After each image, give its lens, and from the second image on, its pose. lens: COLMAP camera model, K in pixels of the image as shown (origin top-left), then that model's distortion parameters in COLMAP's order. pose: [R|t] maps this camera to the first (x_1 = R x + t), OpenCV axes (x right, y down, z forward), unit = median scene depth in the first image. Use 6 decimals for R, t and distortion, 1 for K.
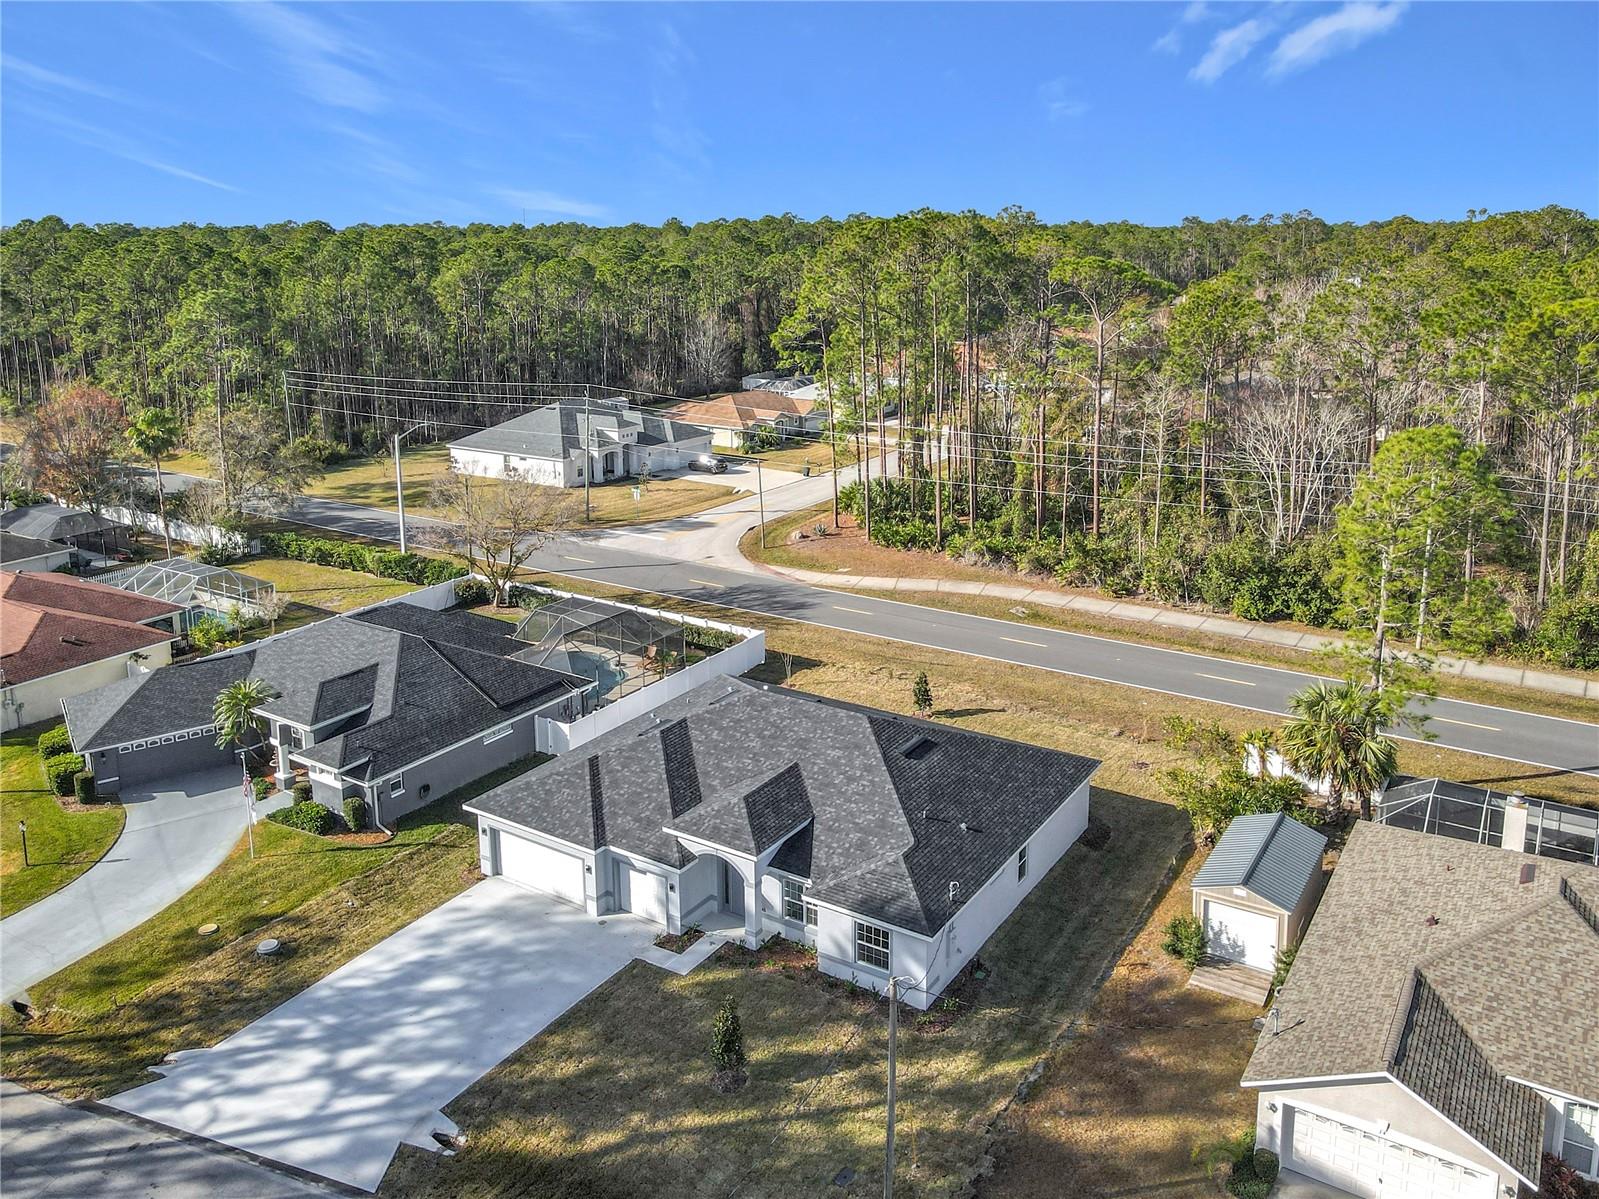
lens RADIAL K [[1236.3, 0, 806.2], [0, 1236.3, 510.6], [0, 0, 1]] dist [-0.010979, 0.011966]
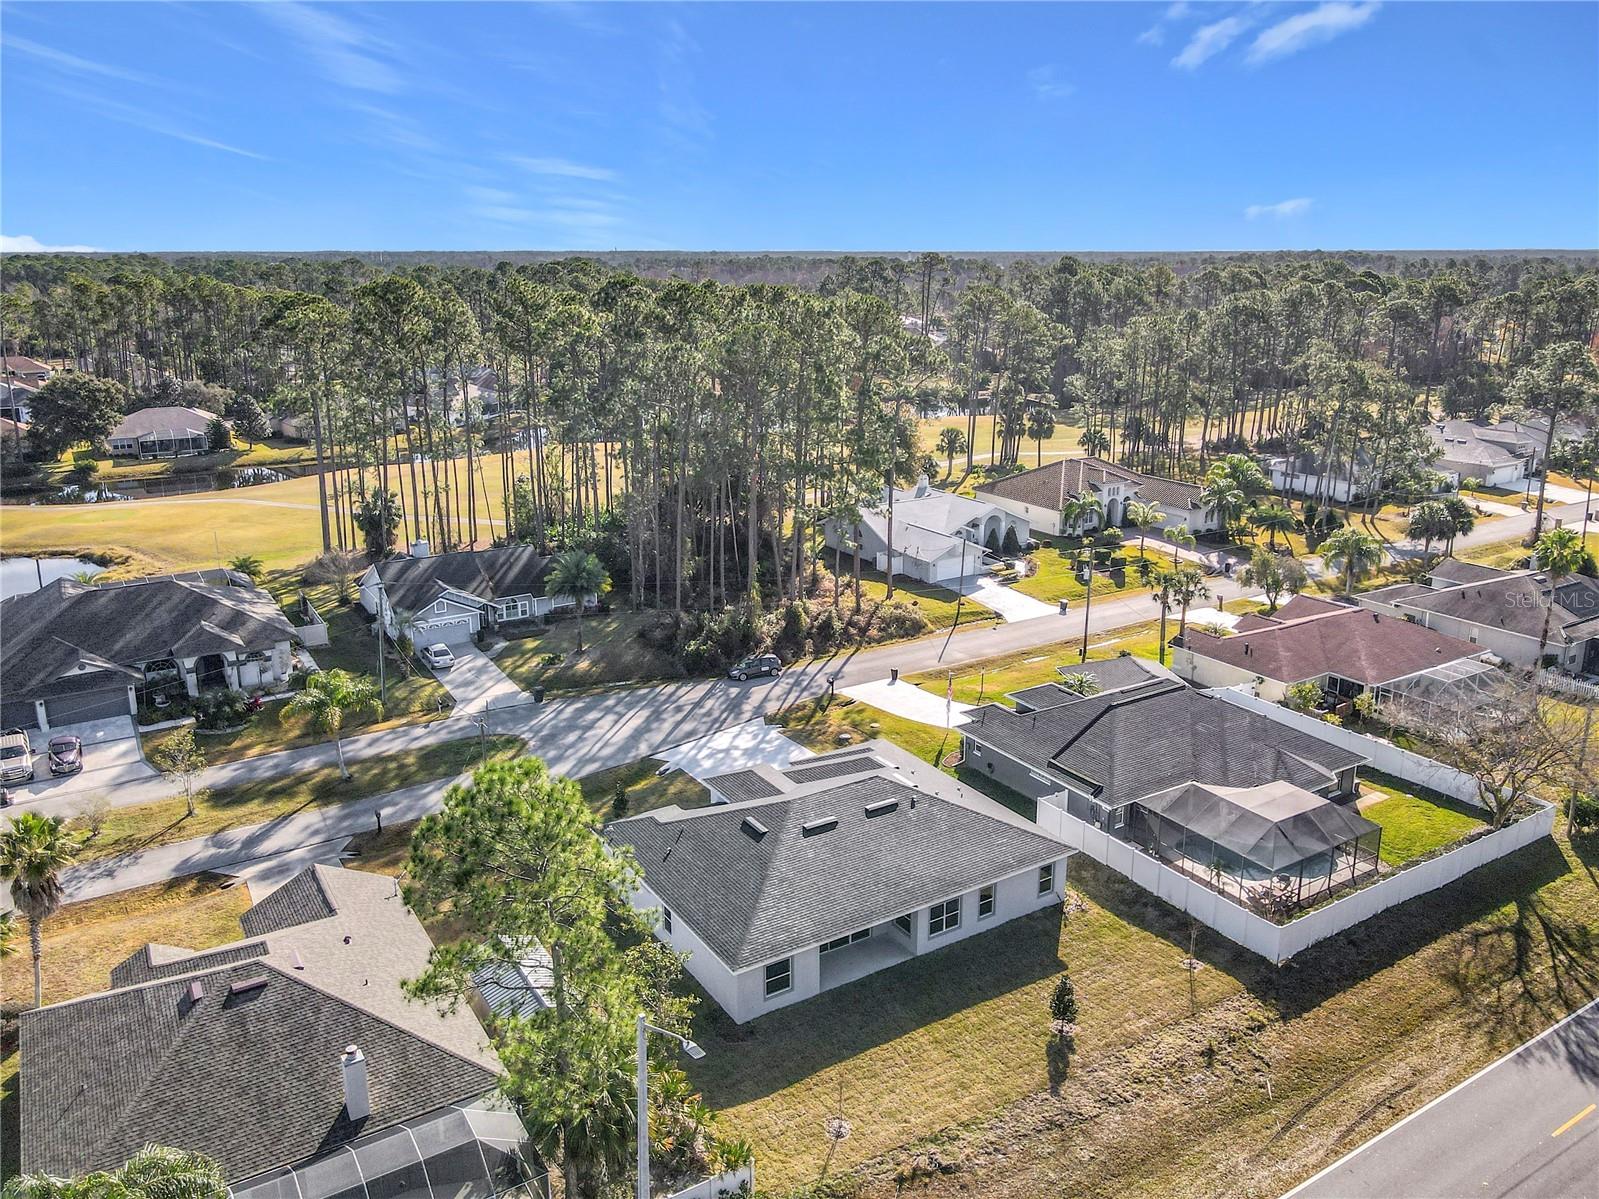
lens RADIAL K [[1212.0, 0, 800.7], [0, 1212.0, 546.7], [0, 0, 1]] dist [-0.003566, 0.008526]
pose [[-0.429516, 0.226359, -0.874230, 1.134925], [-0.187405, 0.924659, 0.331490, -0.511973], [0.883400, 0.306216, -0.354735, 1.470045]]
